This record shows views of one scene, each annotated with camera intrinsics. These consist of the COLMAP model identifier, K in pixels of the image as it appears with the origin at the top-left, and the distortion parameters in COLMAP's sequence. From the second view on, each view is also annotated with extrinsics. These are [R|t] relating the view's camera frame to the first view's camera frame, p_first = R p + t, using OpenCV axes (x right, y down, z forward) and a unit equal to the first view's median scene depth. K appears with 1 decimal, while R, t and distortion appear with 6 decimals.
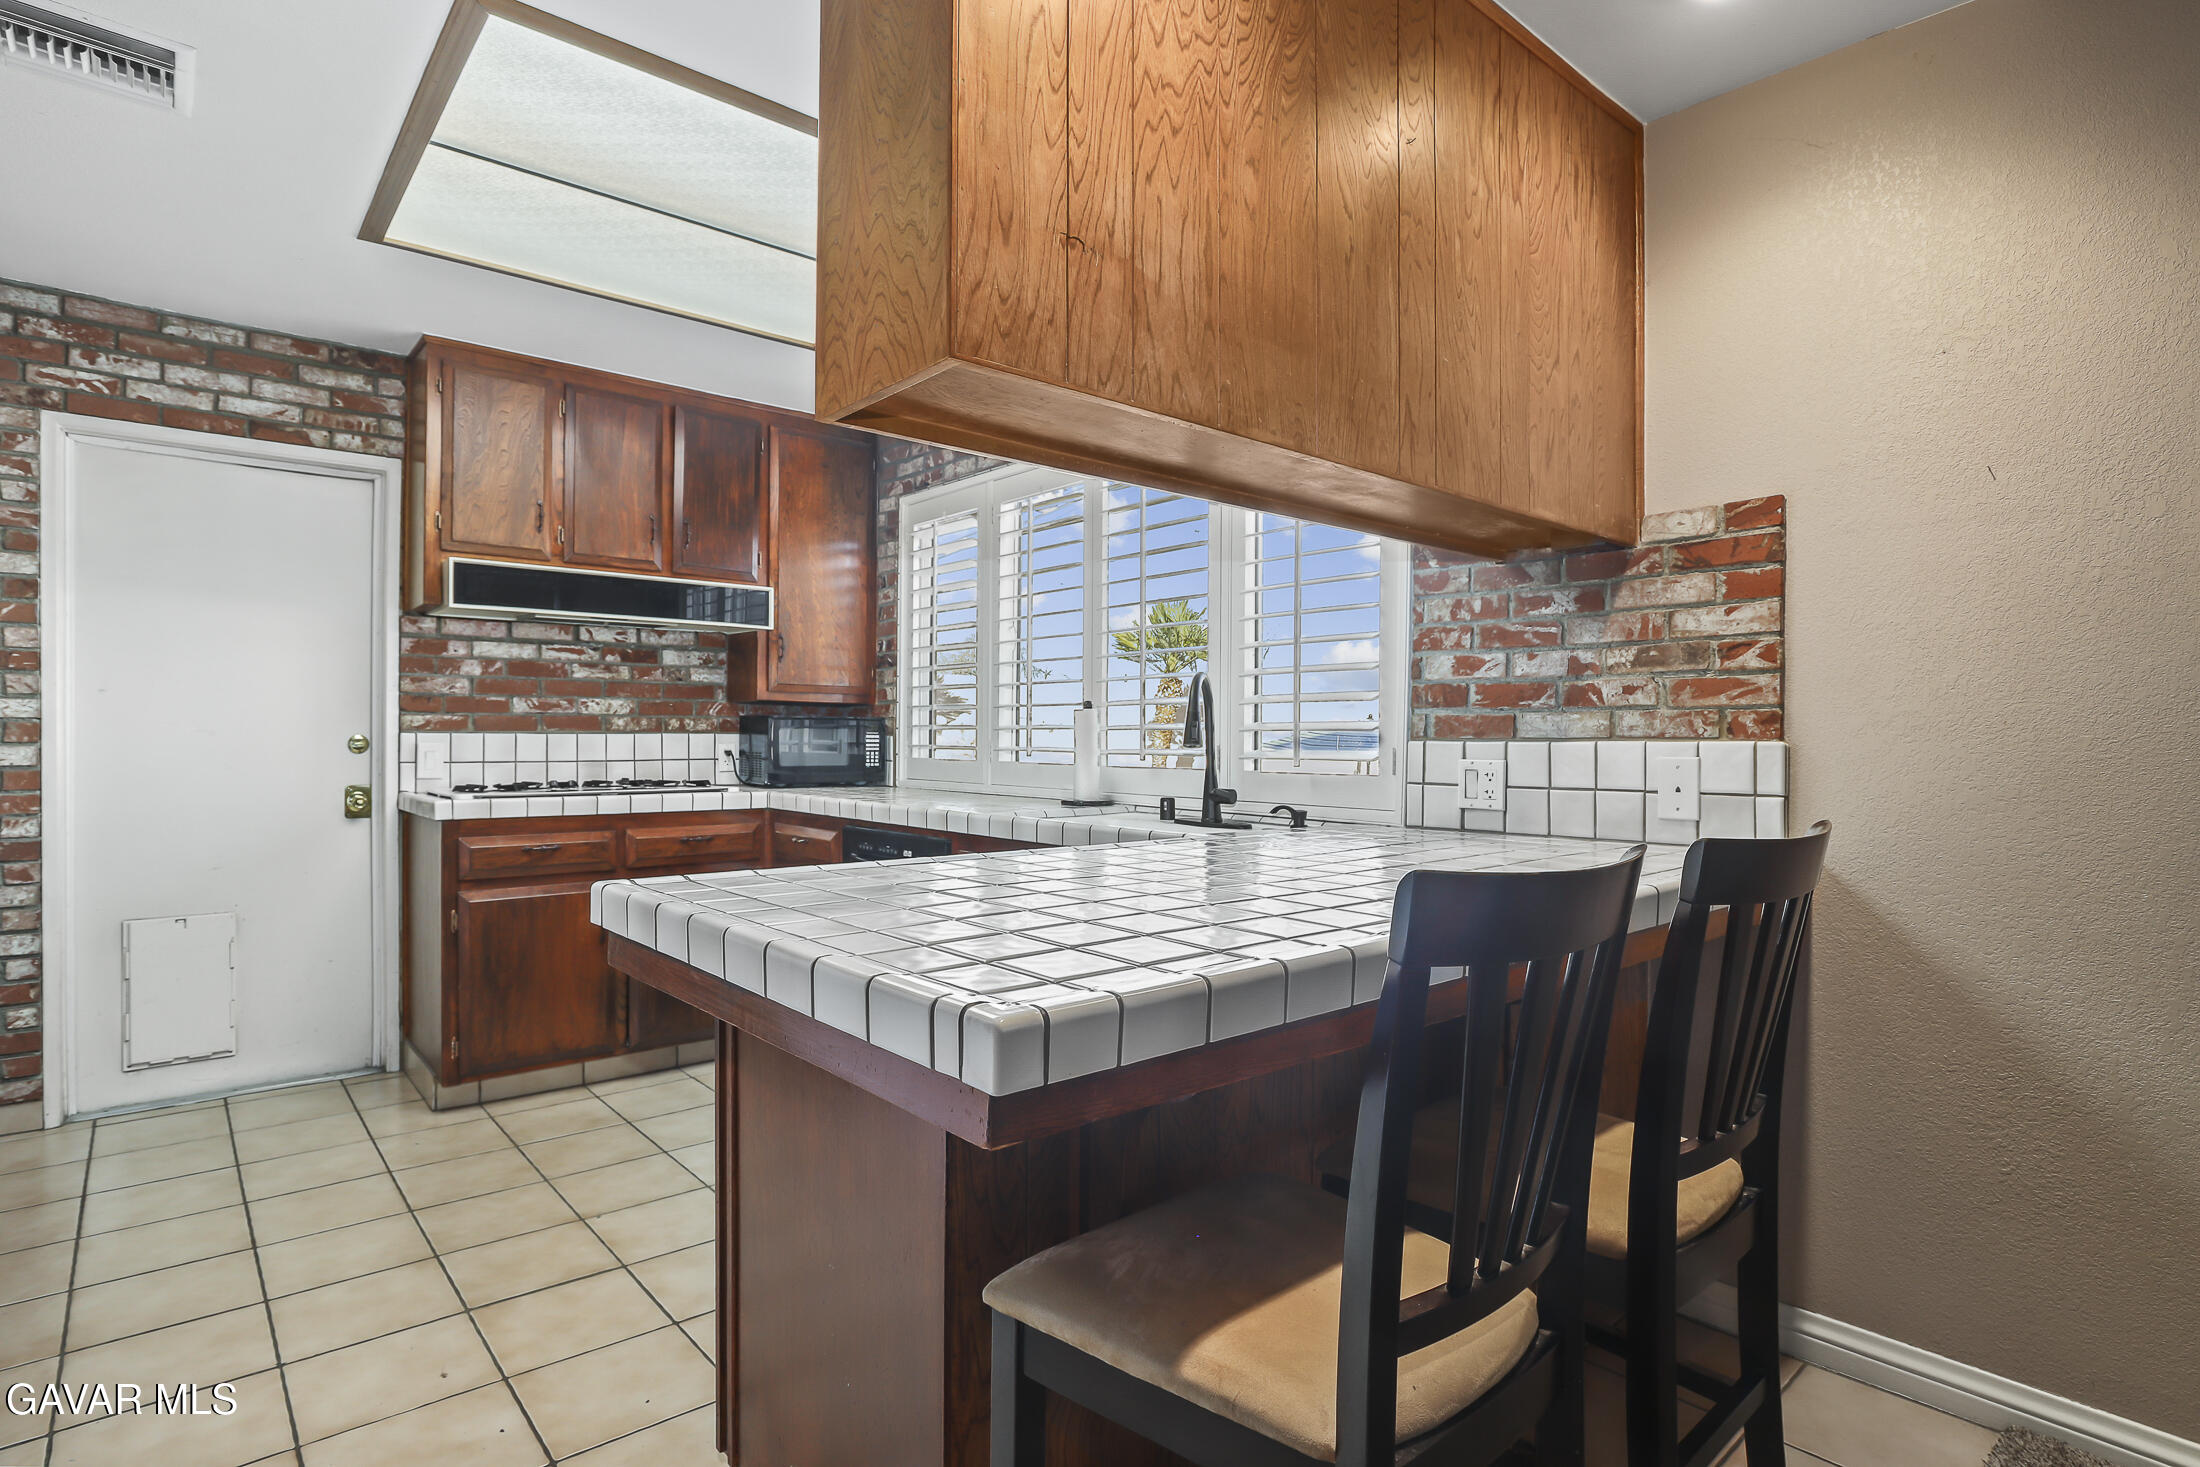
lens RADIAL K [[1128.1, 0, 1099.0], [0, 1128.1, 732.2], [0, 0, 1]] dist [-0.004363, -0.000144]
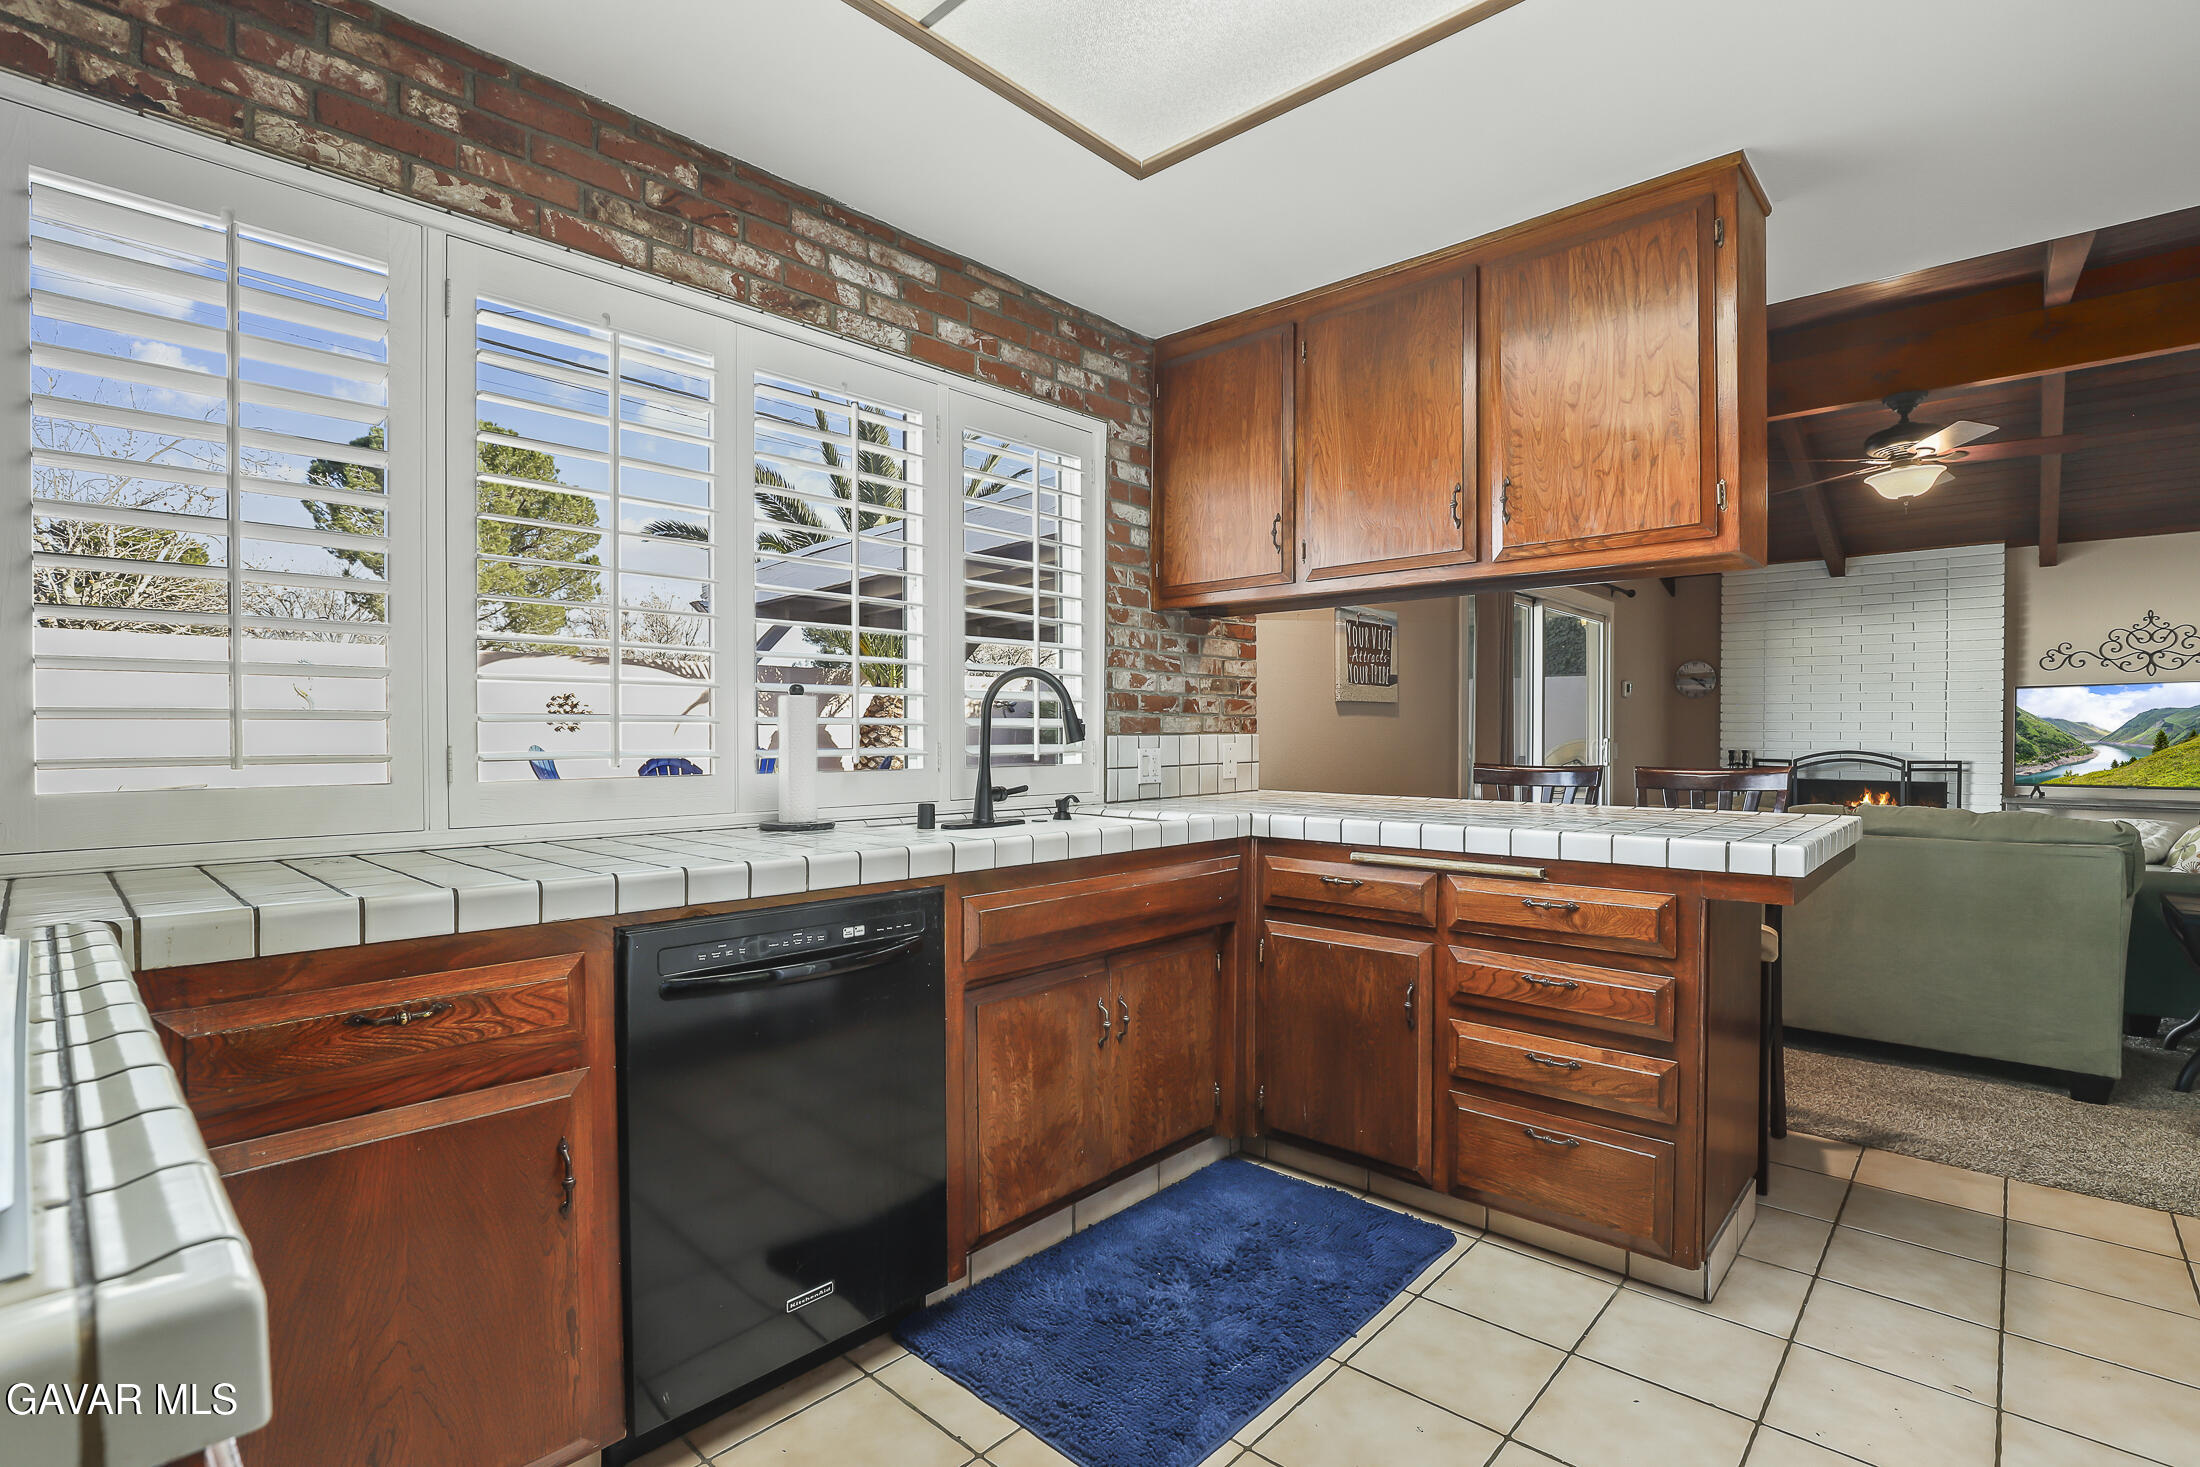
lens RADIAL K [[1016.0, 0, 1097.0], [0, 1016.0, 746.8], [0, 0, 1]] dist [0.003911, 0.000300]
pose [[-0.090645, -0.016632, 0.995744, -0.922547], [-0.003605, 0.999859, 0.016373, 0.001460], [-0.995877, -0.002106, -0.090693, 1.180453]]
